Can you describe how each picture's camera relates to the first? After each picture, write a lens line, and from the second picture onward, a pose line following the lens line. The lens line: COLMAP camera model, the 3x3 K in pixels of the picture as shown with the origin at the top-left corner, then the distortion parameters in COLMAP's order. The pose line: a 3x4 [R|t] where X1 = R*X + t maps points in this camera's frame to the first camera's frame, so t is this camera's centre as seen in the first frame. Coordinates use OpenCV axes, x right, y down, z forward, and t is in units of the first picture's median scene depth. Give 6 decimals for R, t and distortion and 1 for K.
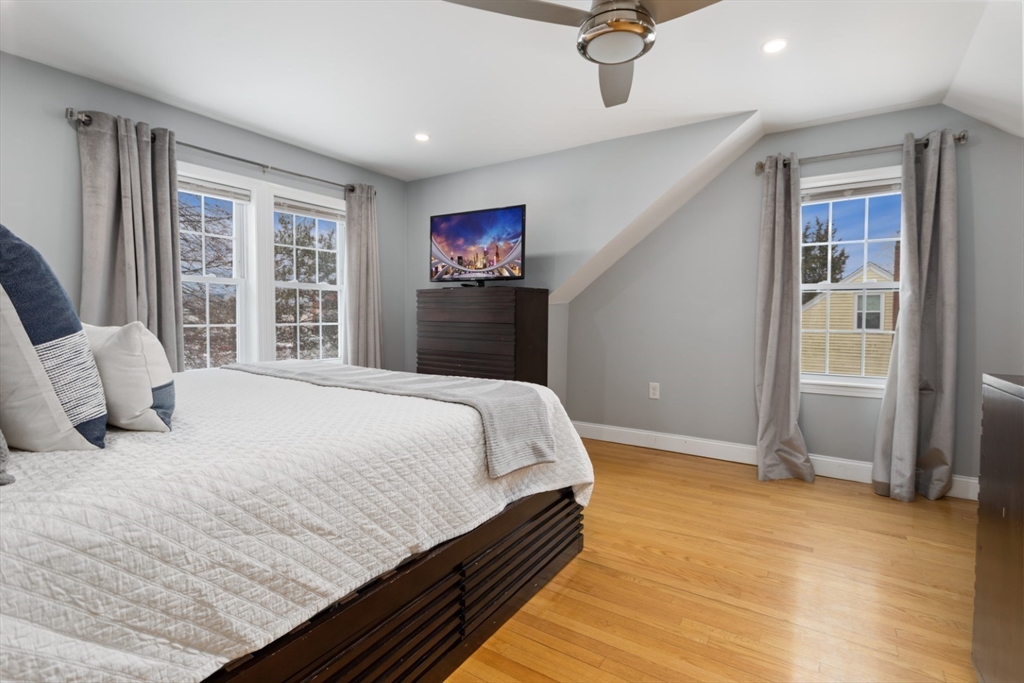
lens RADIAL K [[480.3, 0, 512.2], [0, 480.3, 320.1], [0, 0, 1]] dist [0.000092, 0.000853]
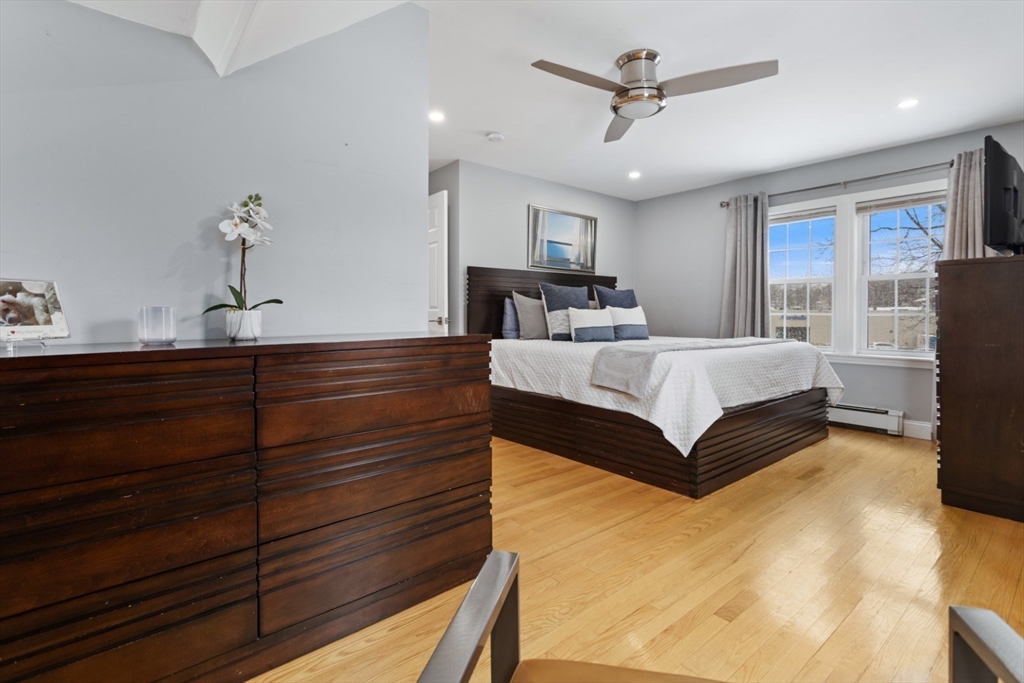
lens RADIAL K [[486.6, 0, 513.3], [0, 486.6, 314.4], [0, 0, 1]] dist [0.000619, 0.000880]
pose [[-0.305232, -0.004562, -0.952267, 1.362083], [-0.007474, 0.999969, -0.002395, 0.030132], [0.952249, 0.006386, -0.305256, 0.893230]]
